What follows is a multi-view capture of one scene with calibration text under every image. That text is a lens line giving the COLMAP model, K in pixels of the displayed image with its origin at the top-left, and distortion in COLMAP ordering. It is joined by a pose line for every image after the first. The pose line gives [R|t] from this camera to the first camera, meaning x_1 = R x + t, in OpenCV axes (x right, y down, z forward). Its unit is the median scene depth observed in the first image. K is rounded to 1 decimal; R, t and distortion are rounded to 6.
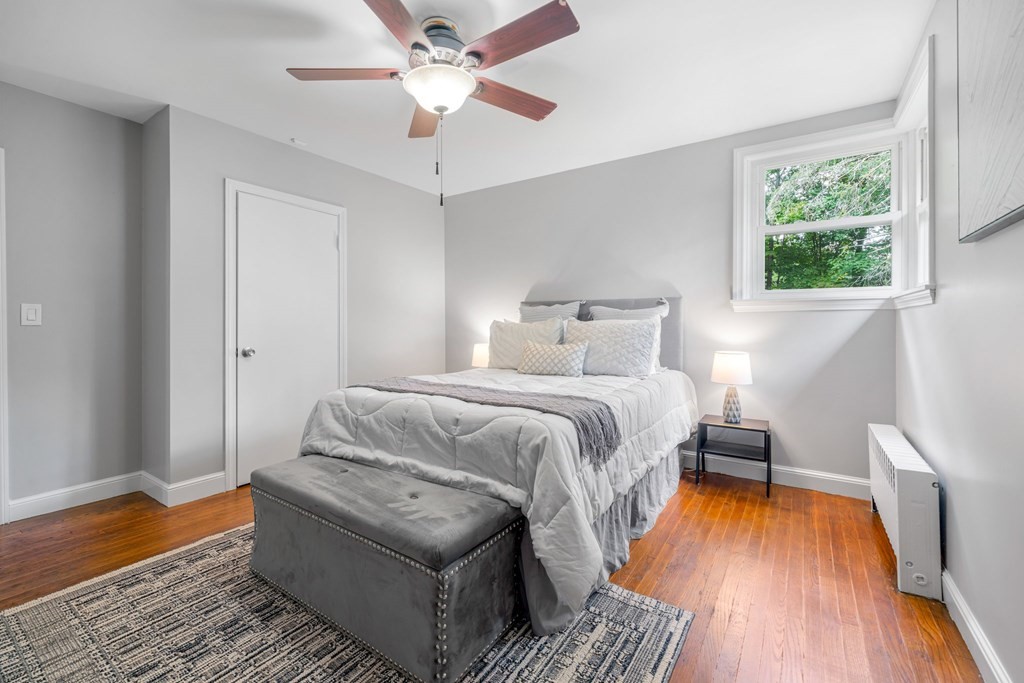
lens RADIAL K [[428.9, 0, 515.9], [0, 428.9, 344.7], [0, 0, 1]] dist [0.002048, 0.000312]
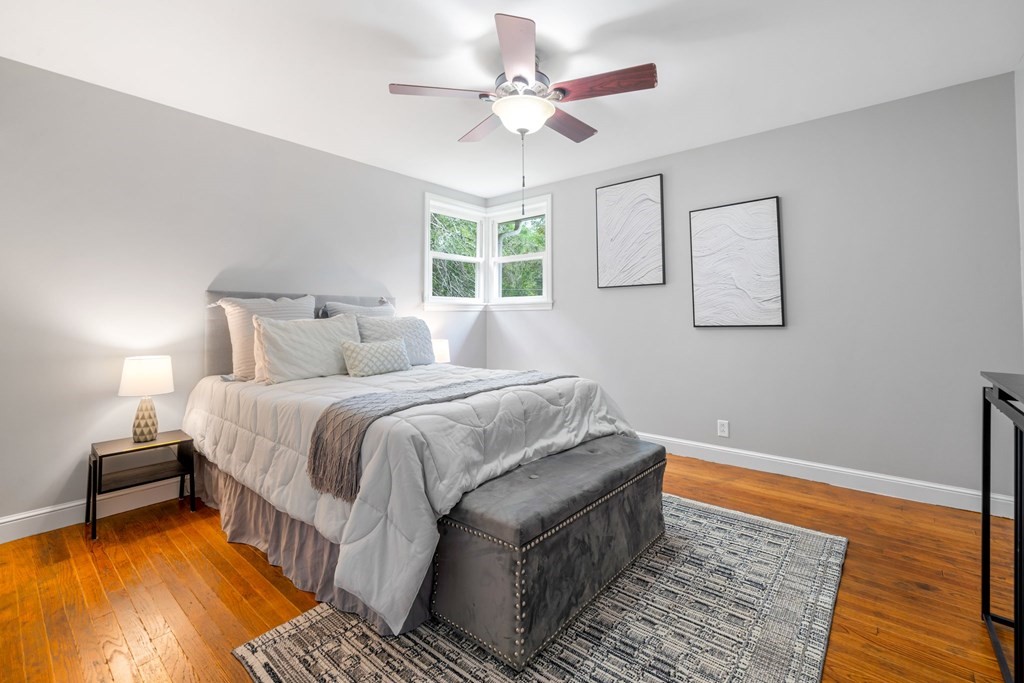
lens RADIAL K [[443.2, 0, 514.0], [0, 443.2, 324.0], [0, 0, 1]] dist [-0.001482, -0.000025]
pose [[0.115245, -0.013918, 0.993240, -0.845829], [0.061038, 0.998112, 0.006904, -0.027647], [-0.991460, 0.059830, 0.115877, 0.568769]]
